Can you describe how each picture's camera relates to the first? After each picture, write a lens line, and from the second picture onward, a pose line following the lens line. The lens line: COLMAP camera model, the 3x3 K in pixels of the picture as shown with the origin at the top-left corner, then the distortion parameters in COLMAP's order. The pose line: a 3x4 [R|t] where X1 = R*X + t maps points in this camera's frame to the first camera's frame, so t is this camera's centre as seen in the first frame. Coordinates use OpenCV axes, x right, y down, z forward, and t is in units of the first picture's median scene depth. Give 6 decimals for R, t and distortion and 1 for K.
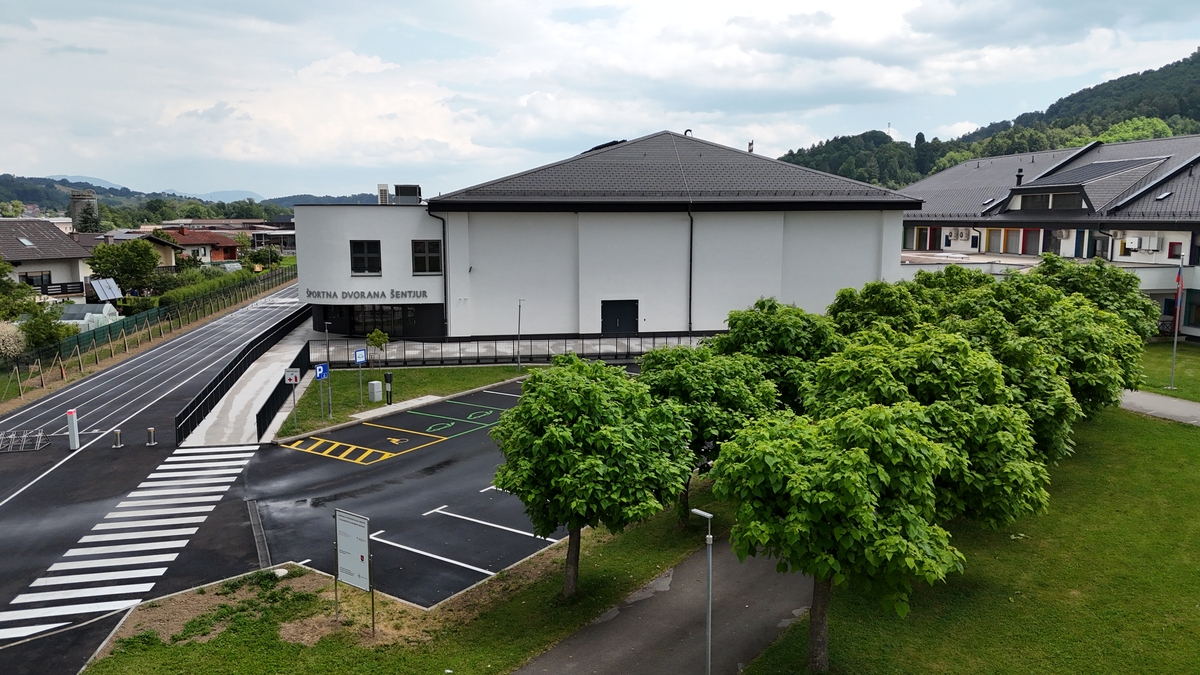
lens RADIAL K [[872.5, 0, 600.0], [0, 872.5, 337.5], [0, 0, 1]] dist [0.093328, -0.082727]
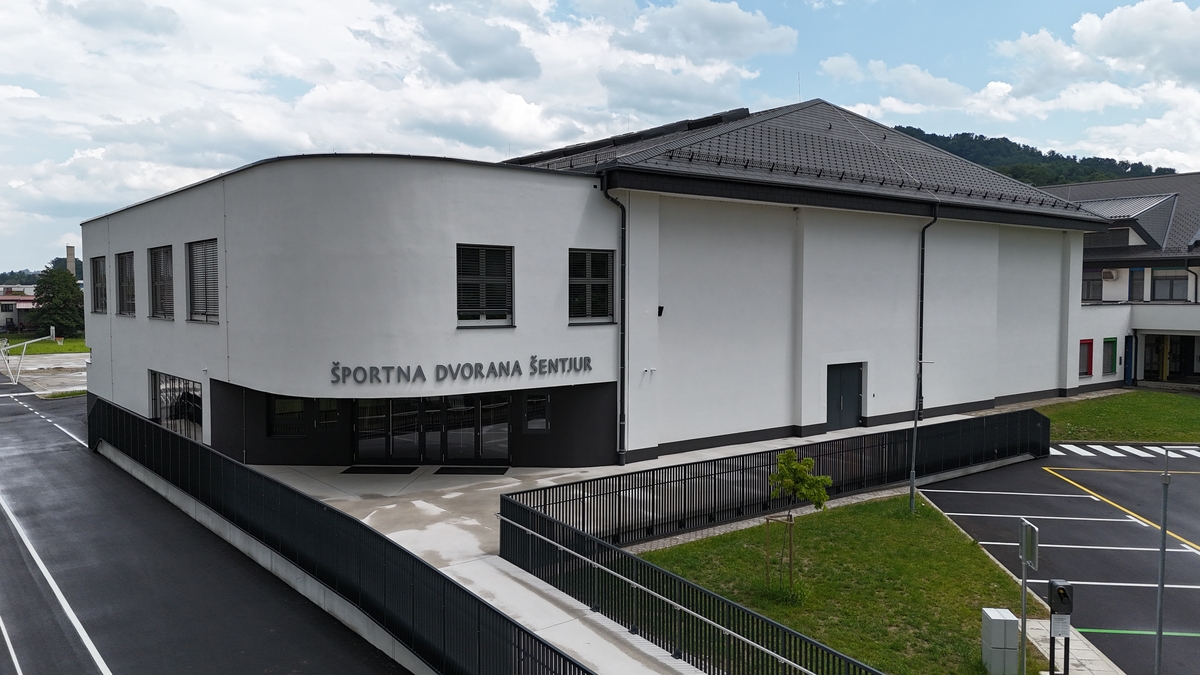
lens RADIAL K [[872.5, 0, 600.0], [0, 872.5, 337.5], [0, 0, 1]] dist [0.093328, -0.082727]
pose [[0.877903, -0.022841, 0.478293, -0.414595], [0.066173, 0.995065, -0.073940, -0.028519], [-0.474244, 0.096563, 0.875082, 0.583228]]
